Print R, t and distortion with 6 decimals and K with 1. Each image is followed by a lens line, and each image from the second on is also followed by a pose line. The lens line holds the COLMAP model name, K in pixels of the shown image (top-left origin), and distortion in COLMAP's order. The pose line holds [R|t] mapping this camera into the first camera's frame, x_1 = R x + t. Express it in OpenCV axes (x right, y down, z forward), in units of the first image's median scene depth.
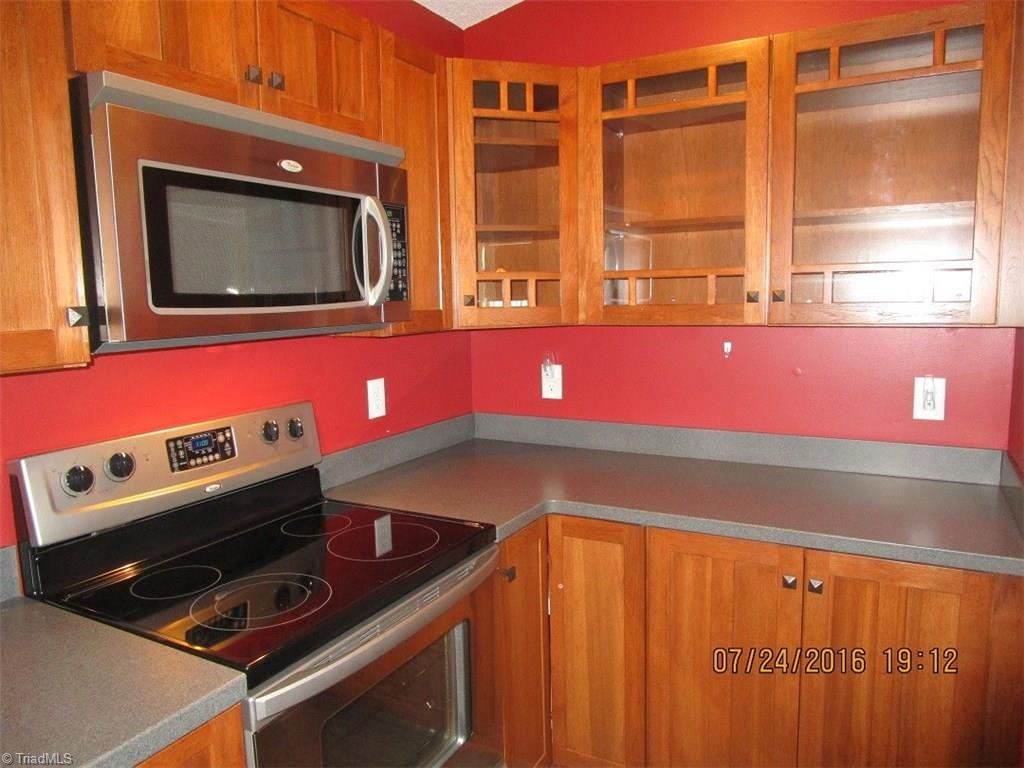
lens RADIAL K [[720.9, 0, 507.6], [0, 720.9, 384.0], [0, 0, 1]] dist [-0.029423, 0.003007]
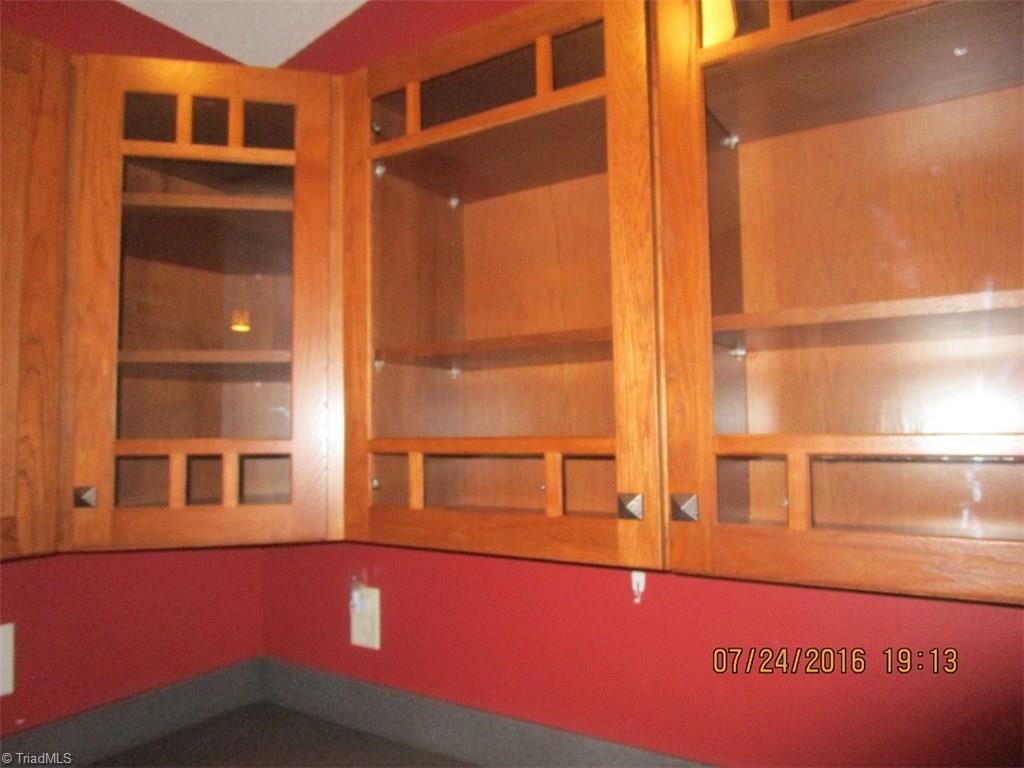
lens RADIAL K [[720.9, 0, 507.6], [0, 720.9, 384.0], [0, 0, 1]] dist [-0.029423, 0.003007]
pose [[0.998254, 0.003434, -0.058960, 0.284944], [-0.014696, 0.981351, -0.191664, -0.107081], [0.057203, 0.192196, 0.979688, 0.540946]]
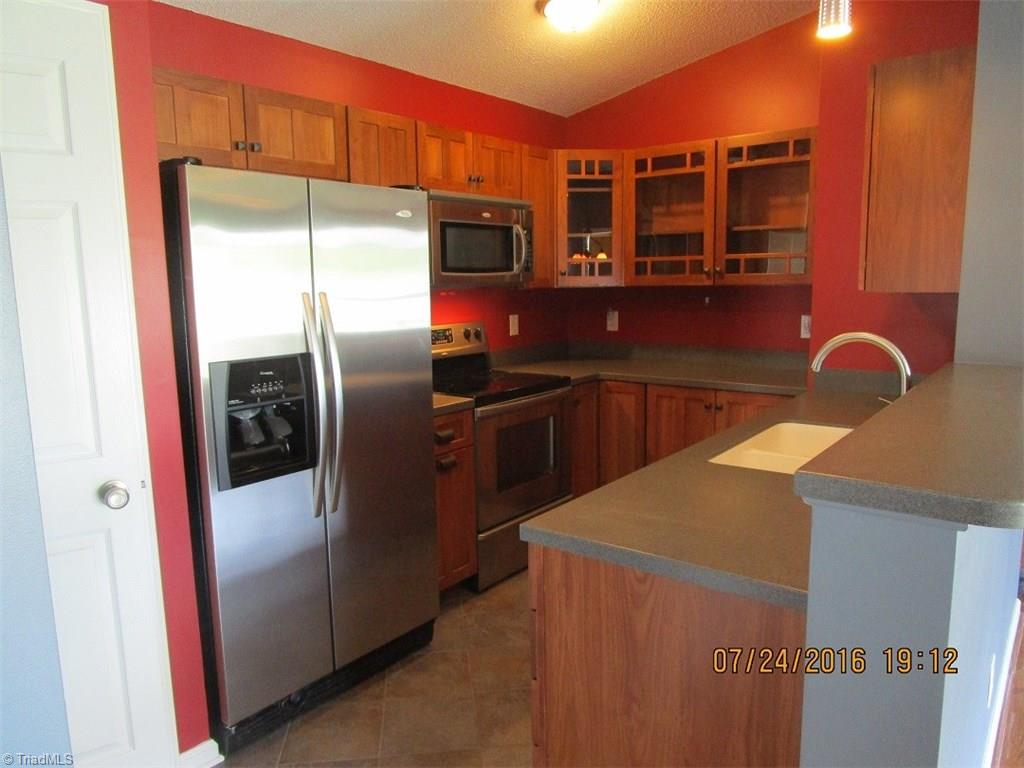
lens RADIAL K [[720.9, 0, 507.6], [0, 720.9, 384.0], [0, 0, 1]] dist [-0.029423, 0.003007]
pose [[0.986871, 0.028691, -0.158941, 0.124083], [-0.024774, 0.999340, 0.026574, 0.144500], [0.159598, -0.022288, 0.986930, -1.013529]]
